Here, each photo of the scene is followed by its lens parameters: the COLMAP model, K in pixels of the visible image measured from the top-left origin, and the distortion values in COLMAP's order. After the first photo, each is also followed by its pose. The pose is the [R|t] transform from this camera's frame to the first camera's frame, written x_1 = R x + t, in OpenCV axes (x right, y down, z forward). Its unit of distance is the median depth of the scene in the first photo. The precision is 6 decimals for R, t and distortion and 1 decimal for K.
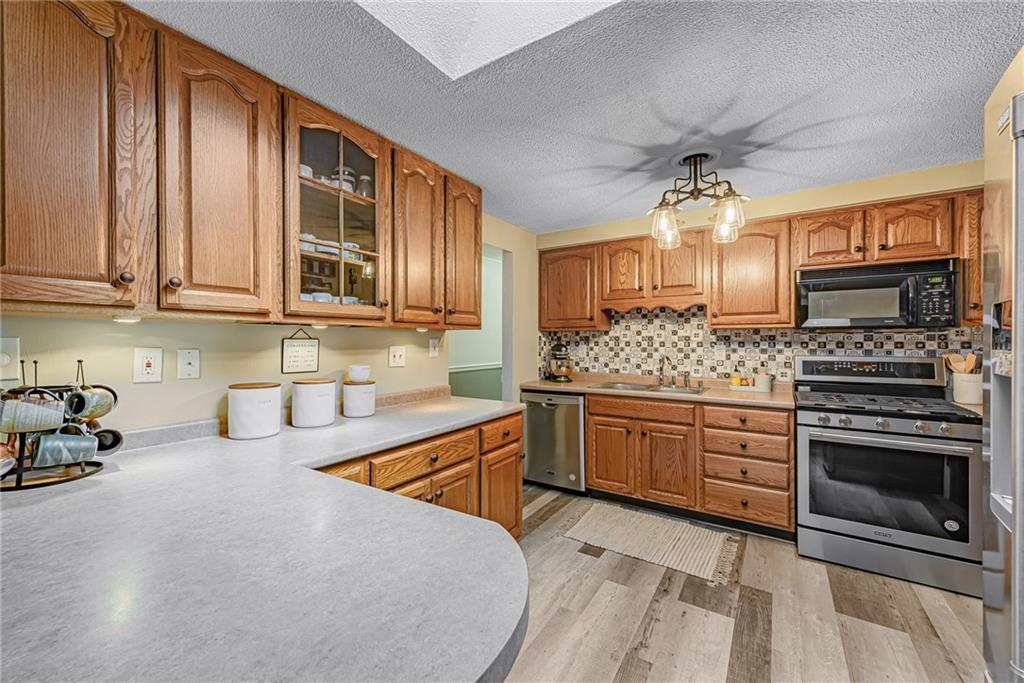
lens RADIAL K [[407.1, 0, 511.2], [0, 407.1, 338.5], [0, 0, 1]] dist [-0.000445, -0.000041]
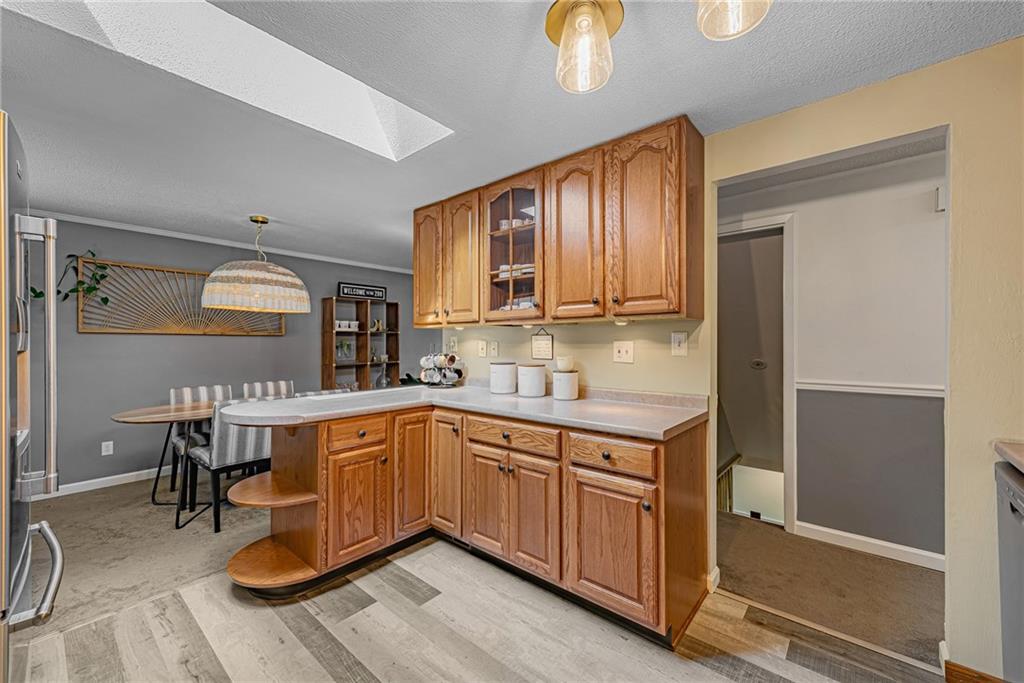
lens RADIAL K [[407.1, 0, 511.6], [0, 407.1, 344.1], [0, 0, 1]] dist [-0.000445, -0.000041]
pose [[-0.133523, 0.000173, -0.991046, 0.828946], [0.000848, 1.000000, 0.000061, 0.029081], [0.991045, -0.000832, -0.133523, 1.011978]]
